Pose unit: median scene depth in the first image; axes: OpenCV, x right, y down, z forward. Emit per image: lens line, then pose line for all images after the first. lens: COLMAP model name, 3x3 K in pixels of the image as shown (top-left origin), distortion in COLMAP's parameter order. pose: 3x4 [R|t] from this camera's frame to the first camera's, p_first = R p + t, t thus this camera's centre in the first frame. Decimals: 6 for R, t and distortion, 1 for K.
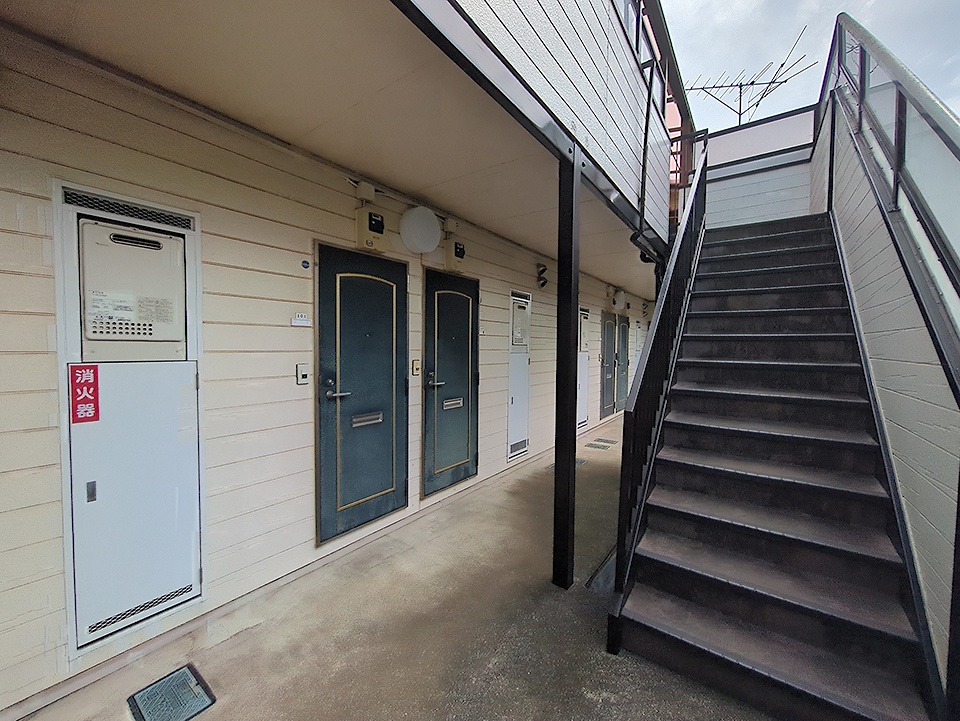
lens RADIAL K [[382.2, 0, 481.3], [0, 382.2, 356.6], [0, 0, 1]] dist [-0.002622, 0.001151]
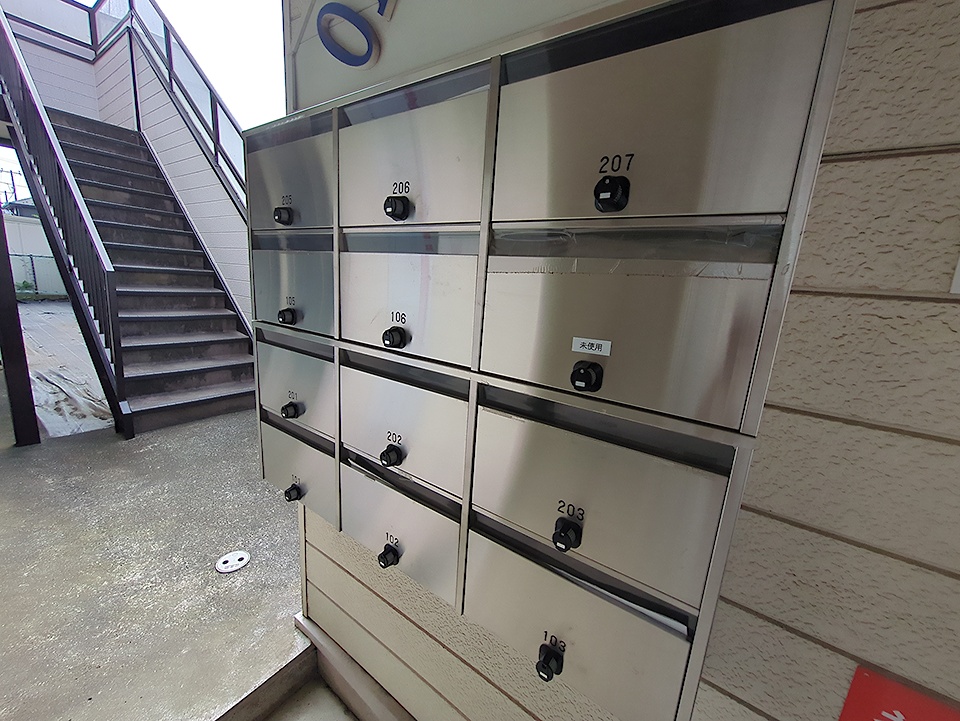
lens RADIAL K [[382.2, 0, 479.1], [0, 382.2, 358.2], [0, 0, 1]] dist [-0.002622, 0.001151]
pose [[-0.016779, -0.198890, 0.979878, -0.863659], [-0.041153, 0.979323, 0.198073, 0.108079], [-0.999012, -0.037001, -0.024617, -0.237004]]
